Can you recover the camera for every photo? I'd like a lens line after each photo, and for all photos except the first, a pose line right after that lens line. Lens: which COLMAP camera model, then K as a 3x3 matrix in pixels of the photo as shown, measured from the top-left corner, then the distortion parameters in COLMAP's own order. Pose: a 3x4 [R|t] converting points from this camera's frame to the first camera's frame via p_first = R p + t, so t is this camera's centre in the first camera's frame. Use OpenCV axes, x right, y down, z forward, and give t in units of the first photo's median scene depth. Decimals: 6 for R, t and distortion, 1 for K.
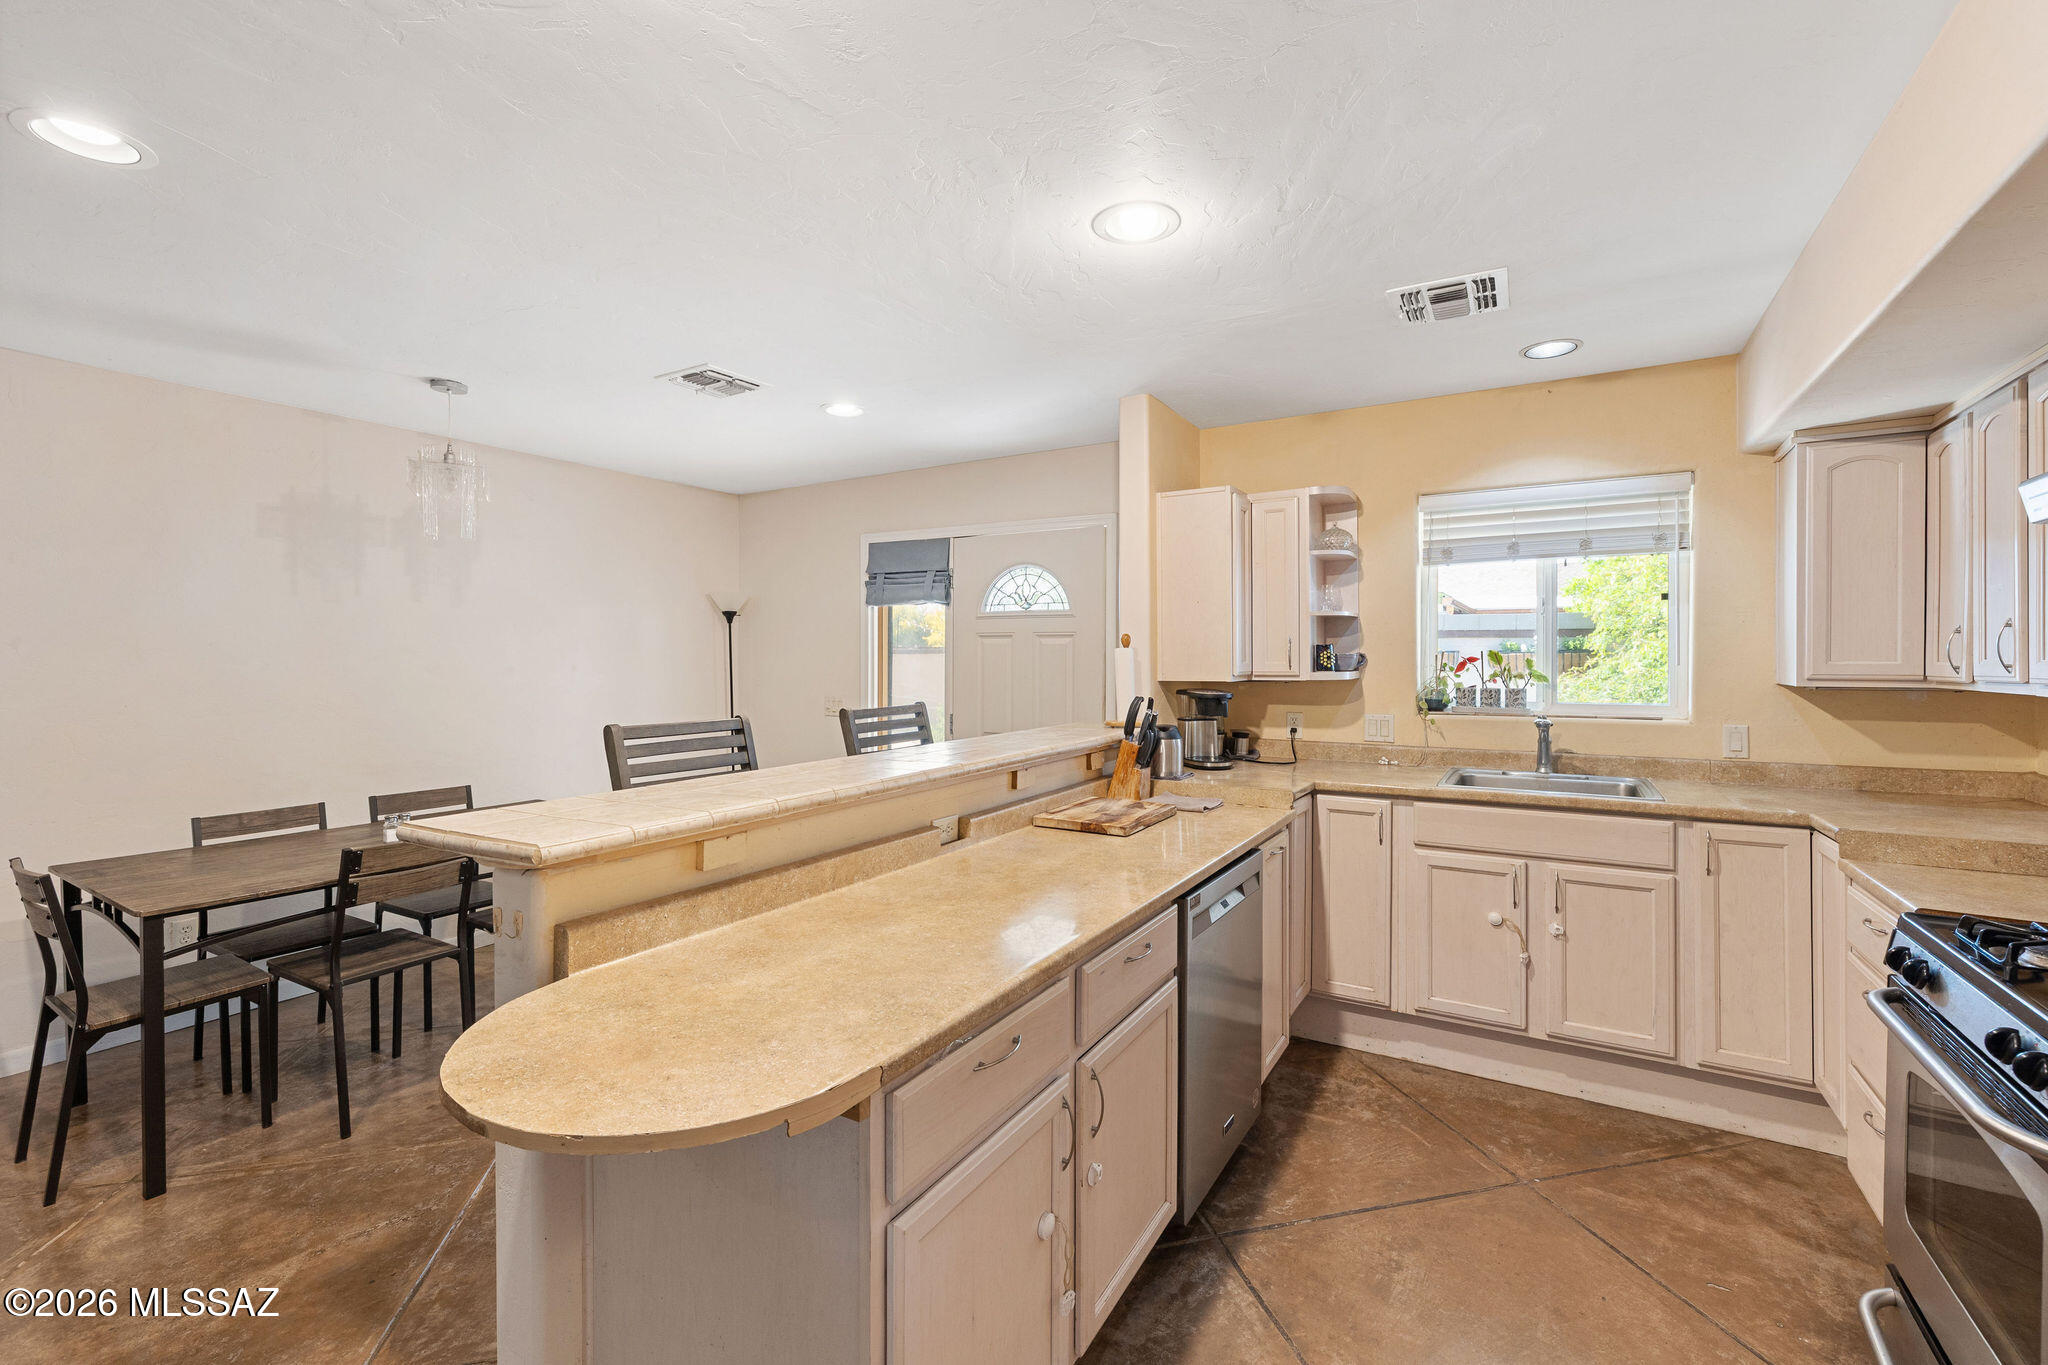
lens RADIAL K [[874.2, 0, 1022.3], [0, 874.2, 661.5], [0, 0, 1]] dist [0.000919, 0.000343]
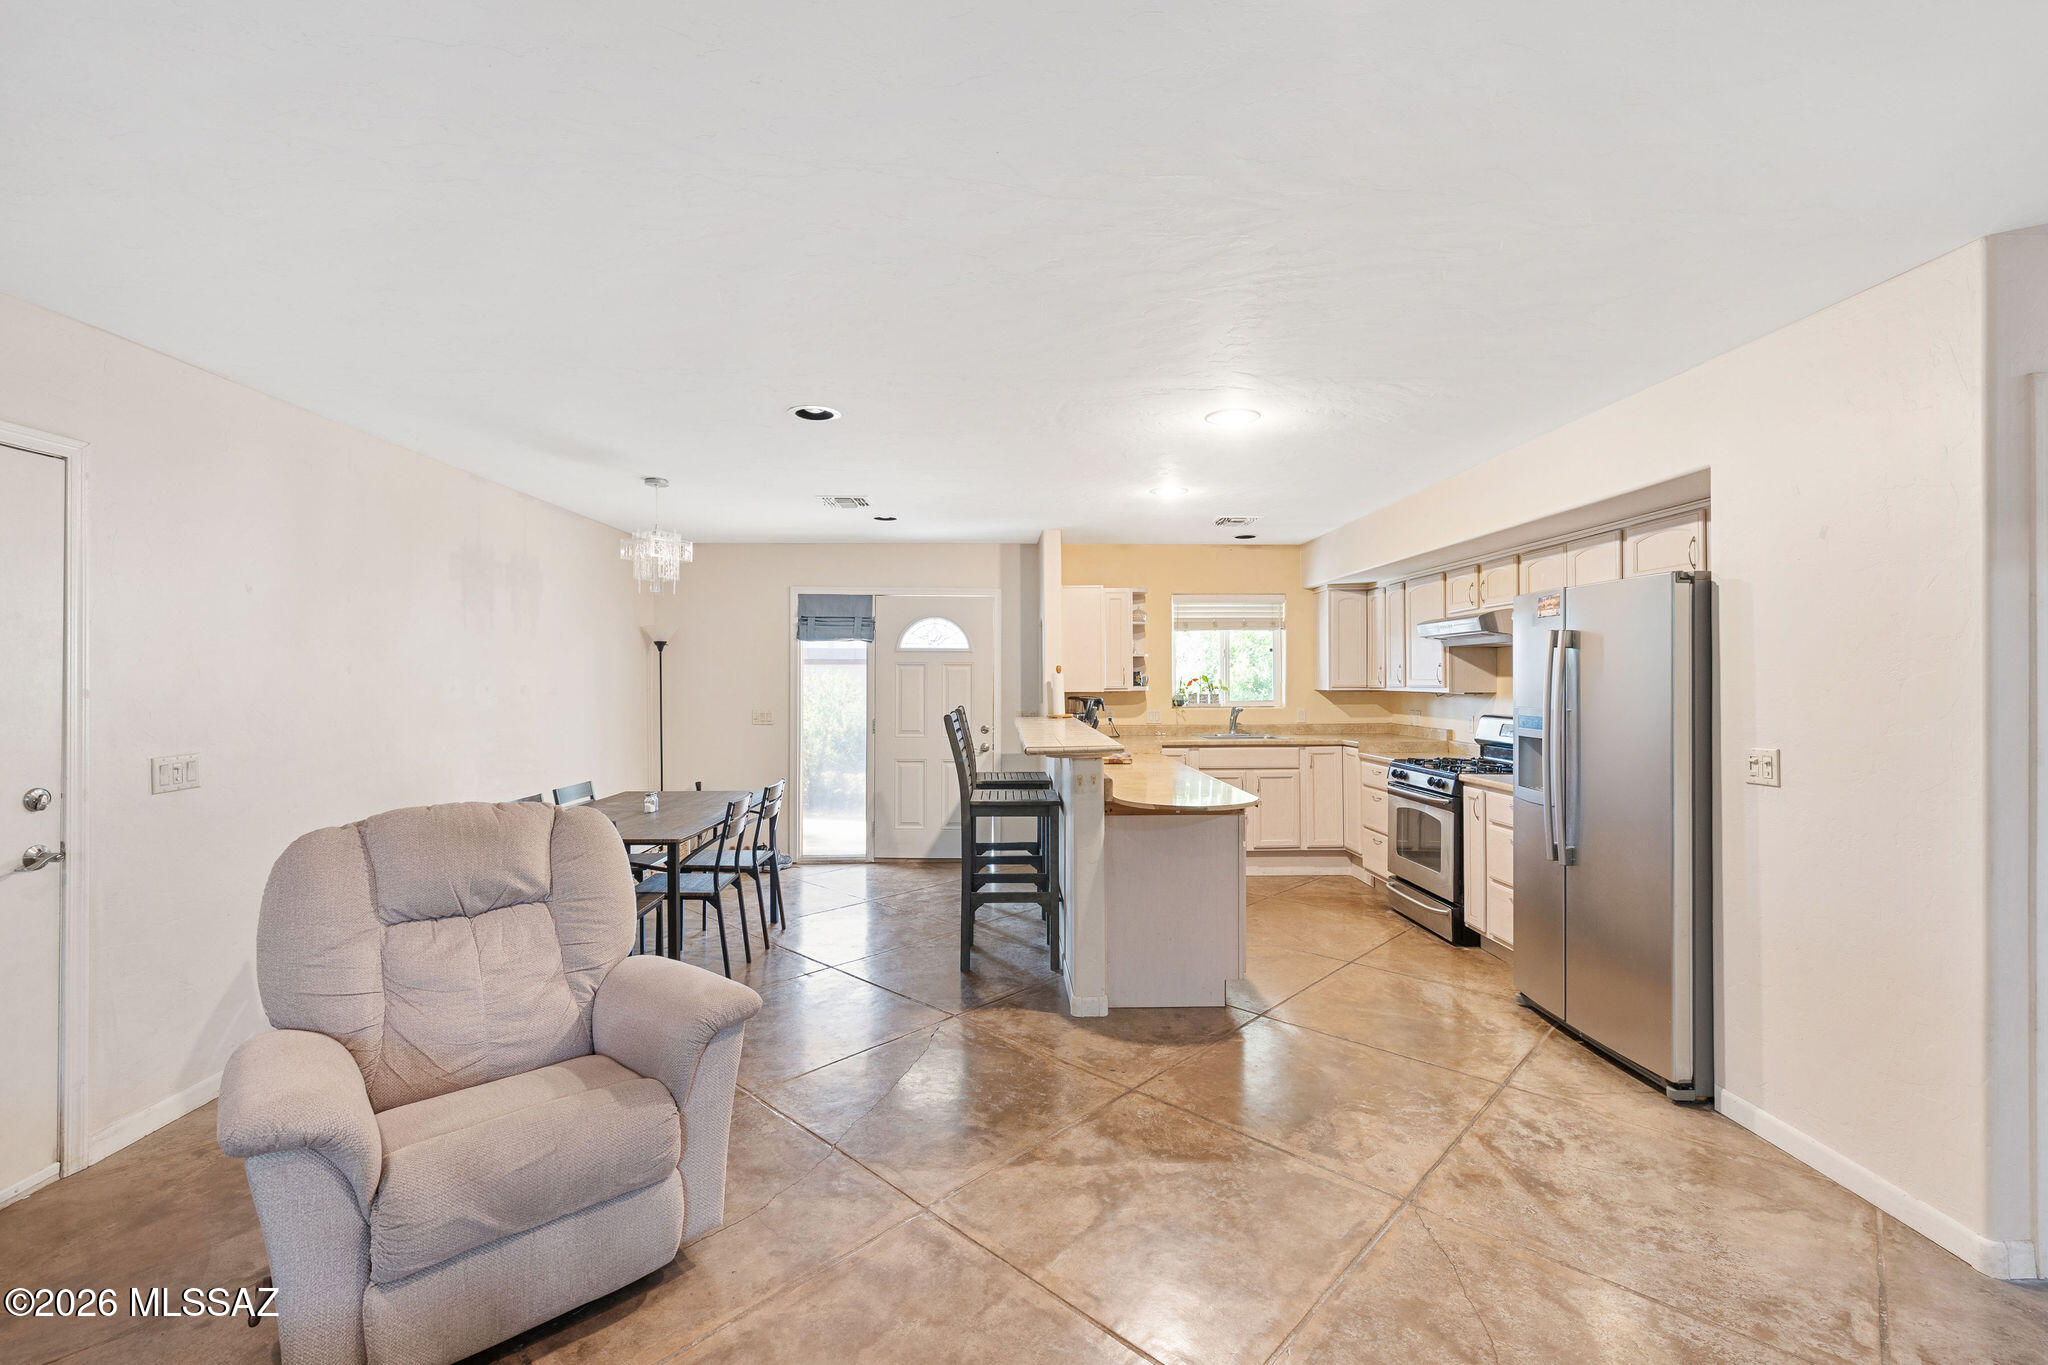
lens RADIAL K [[874.2, 0, 1026.0], [0, 874.2, 676.9], [0, 0, 1]] dist [0.000919, 0.000343]
pose [[0.840105, -0.000115, 0.542423, -1.036285], [0.004256, 0.999971, -0.006379, 0.002769], [-0.542407, 0.007667, 0.840081, -0.527827]]
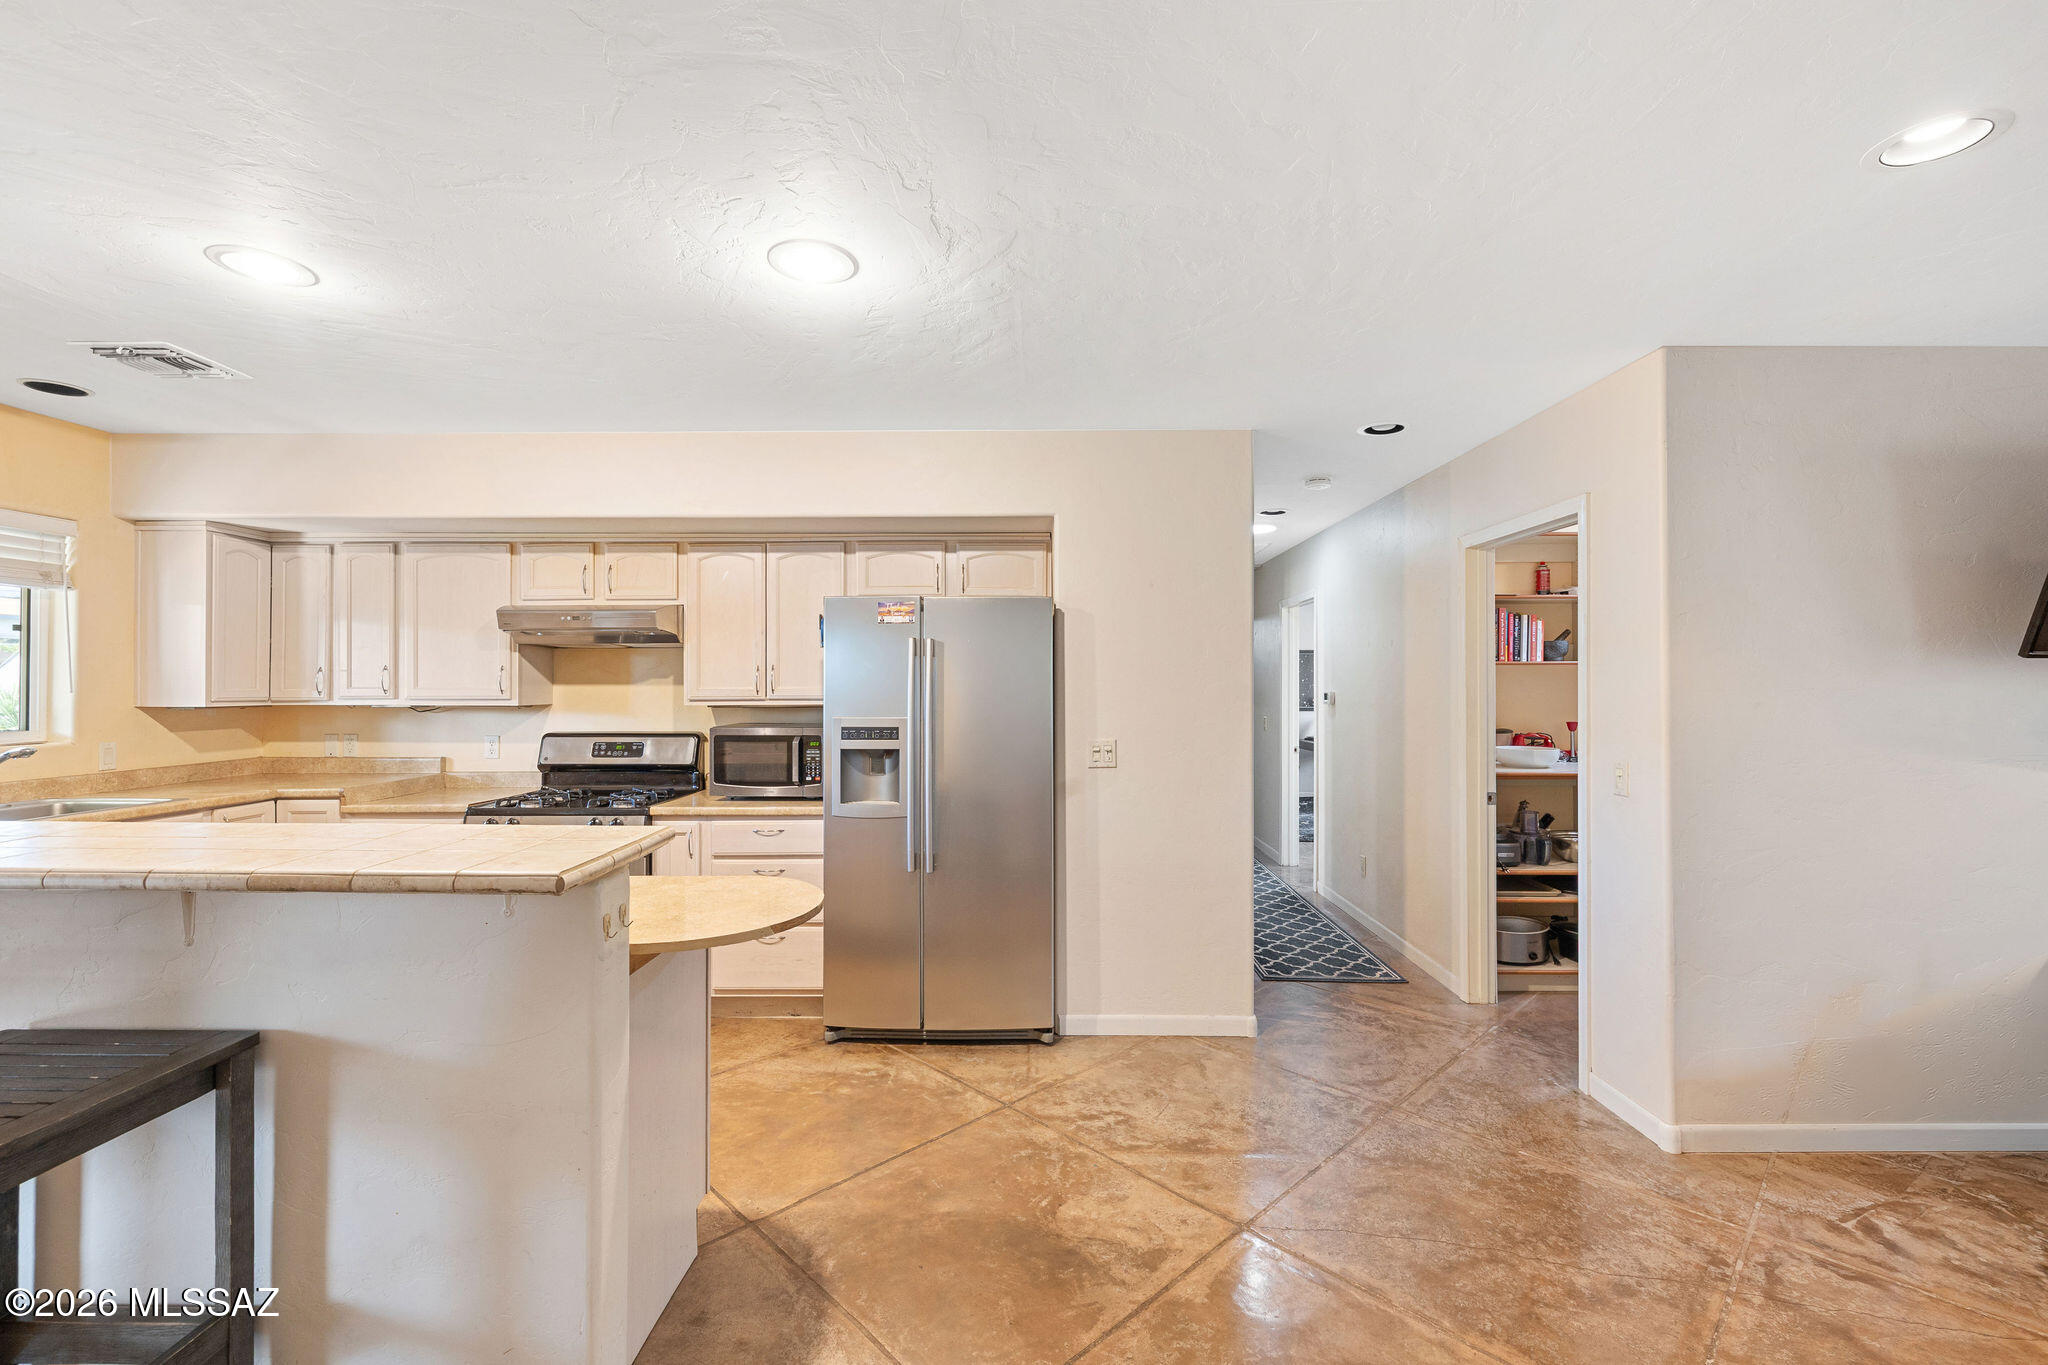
lens RADIAL K [[874.2, 0, 1029.3], [0, 874.2, 682.4], [0, 0, 1]] dist [0.000919, 0.000343]
pose [[-0.506599, 0.004161, 0.862172, -0.878949], [0.003824, 0.999989, -0.002580, -0.001502], [-0.862173, 0.001990, -0.506609, 0.535243]]
